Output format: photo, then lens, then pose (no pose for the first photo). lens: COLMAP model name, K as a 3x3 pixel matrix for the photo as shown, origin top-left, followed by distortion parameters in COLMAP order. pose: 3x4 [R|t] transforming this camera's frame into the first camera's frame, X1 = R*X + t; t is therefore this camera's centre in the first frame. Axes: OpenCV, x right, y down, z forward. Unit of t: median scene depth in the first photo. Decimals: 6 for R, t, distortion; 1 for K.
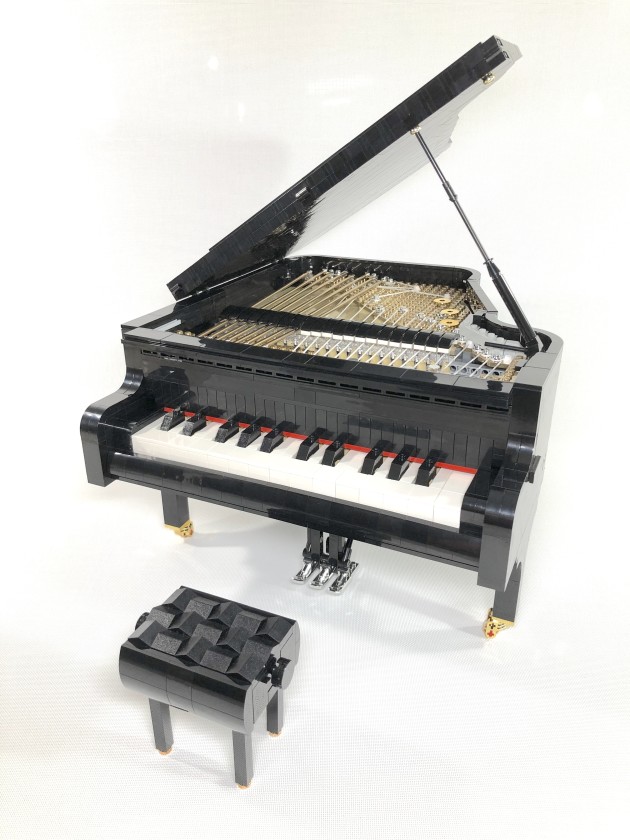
lens RADIAL K [[700.5, 0, 312.4], [0, 700.5, 412.7], [0, 0, 1]] dist [-0.014483, -0.033079]
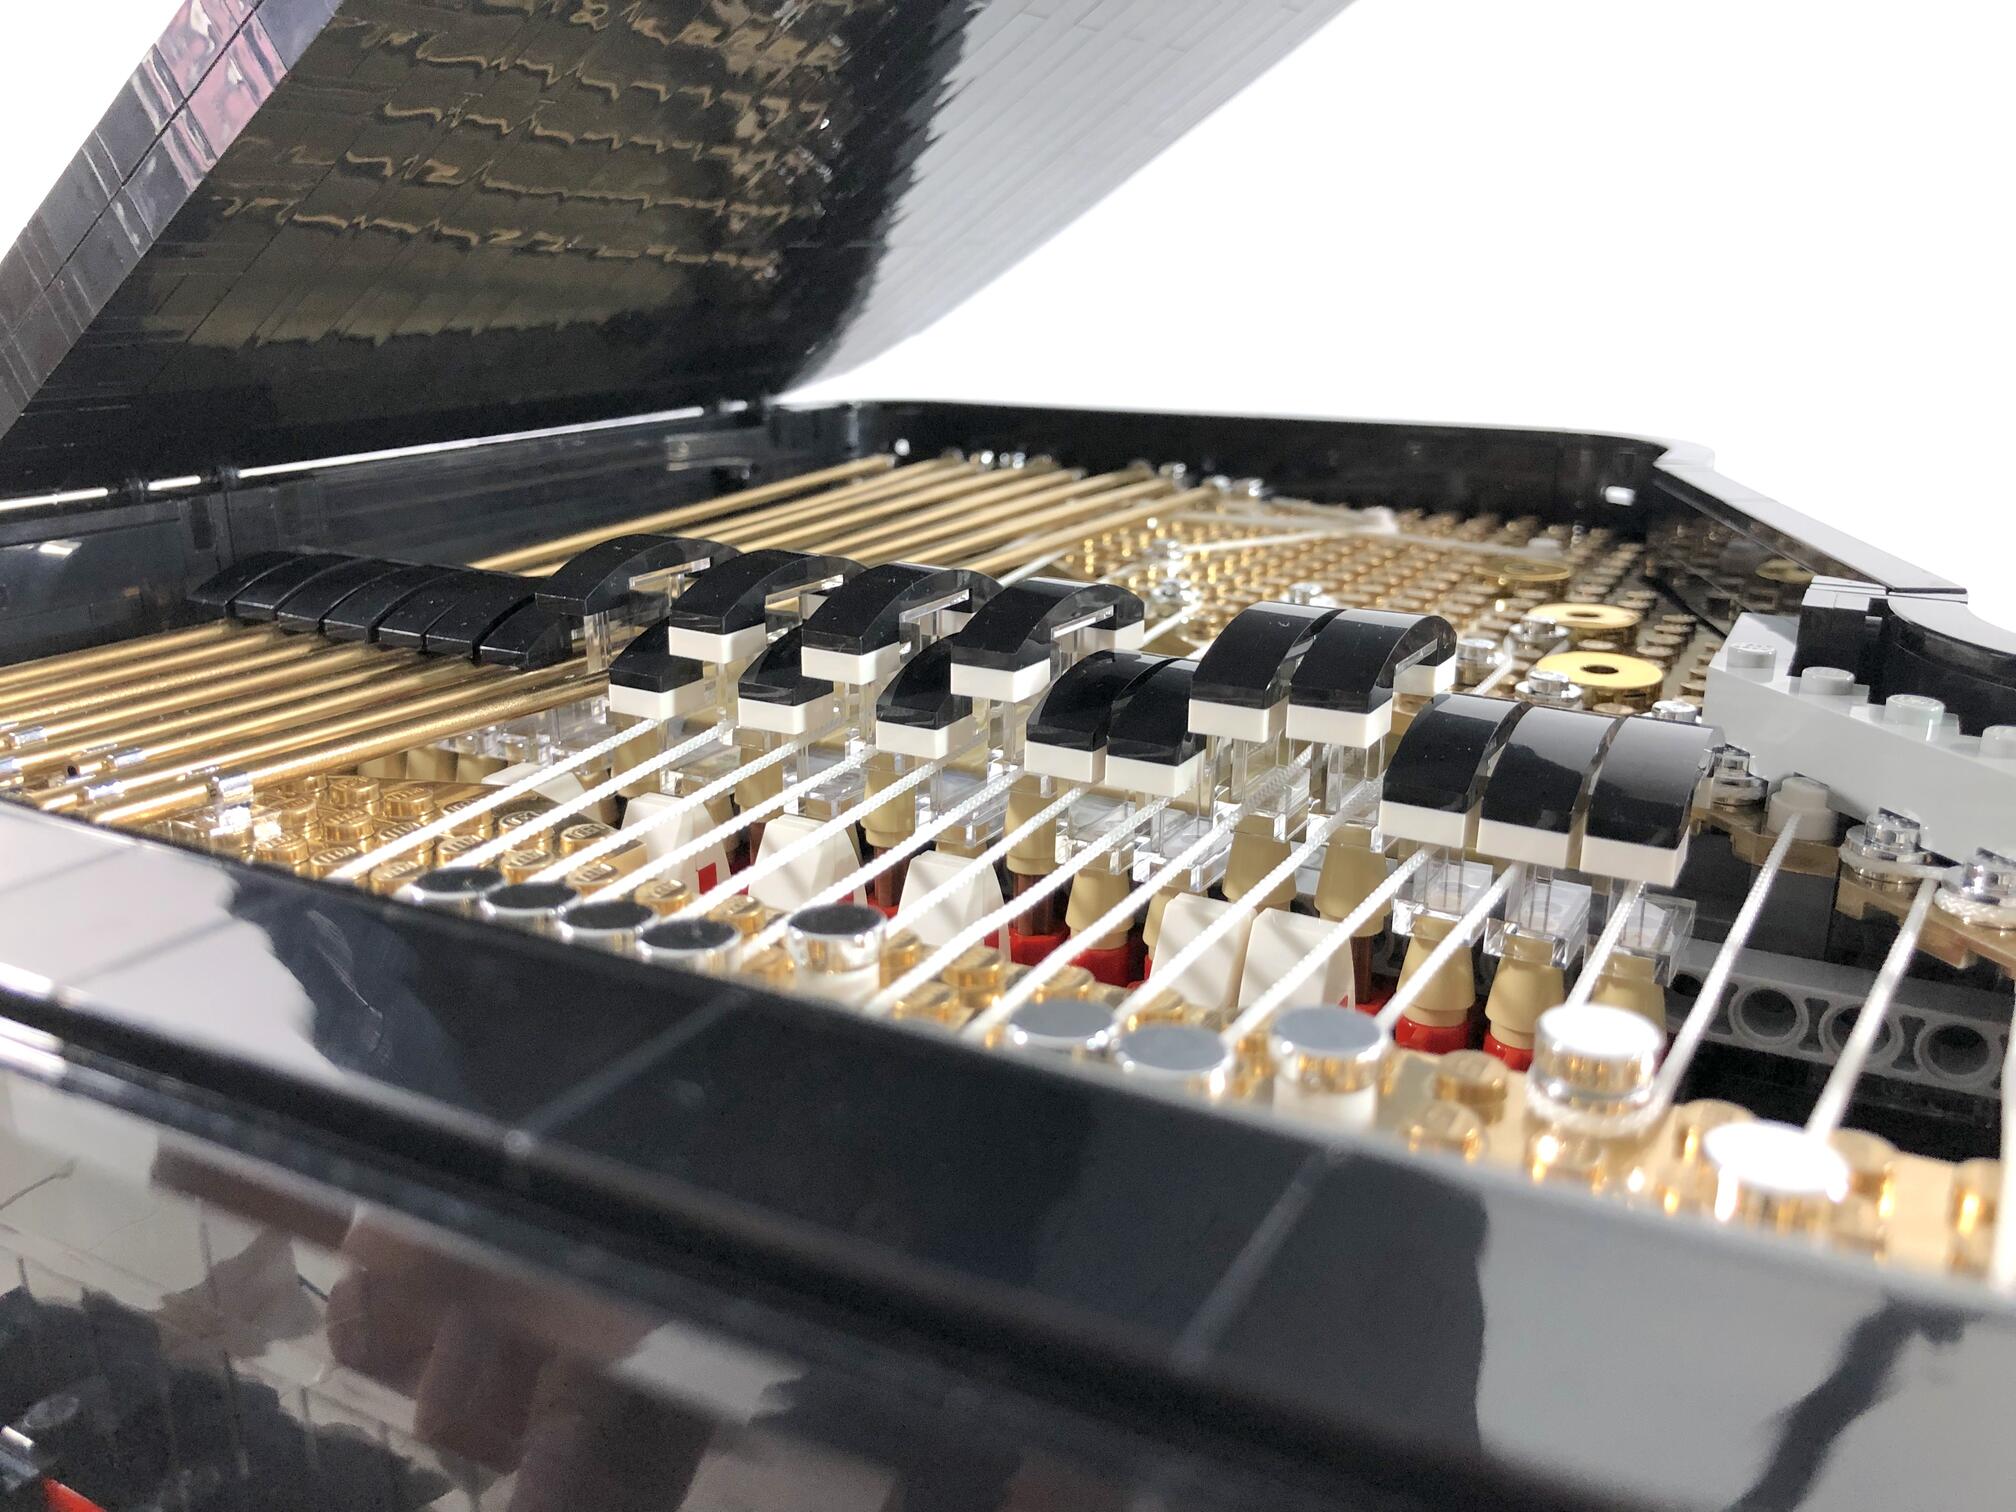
lens RADIAL K [[1681.2, 0, 1009.9], [0, 1681.2, 759.8], [0, 0, 1]] dist [-0.014483, -0.033079]
pose [[0.997940, 0.022966, -0.059910, 0.095563], [-0.030062, 0.992274, -0.120366, -0.065535], [0.056683, 0.121919, 0.990920, 0.688630]]
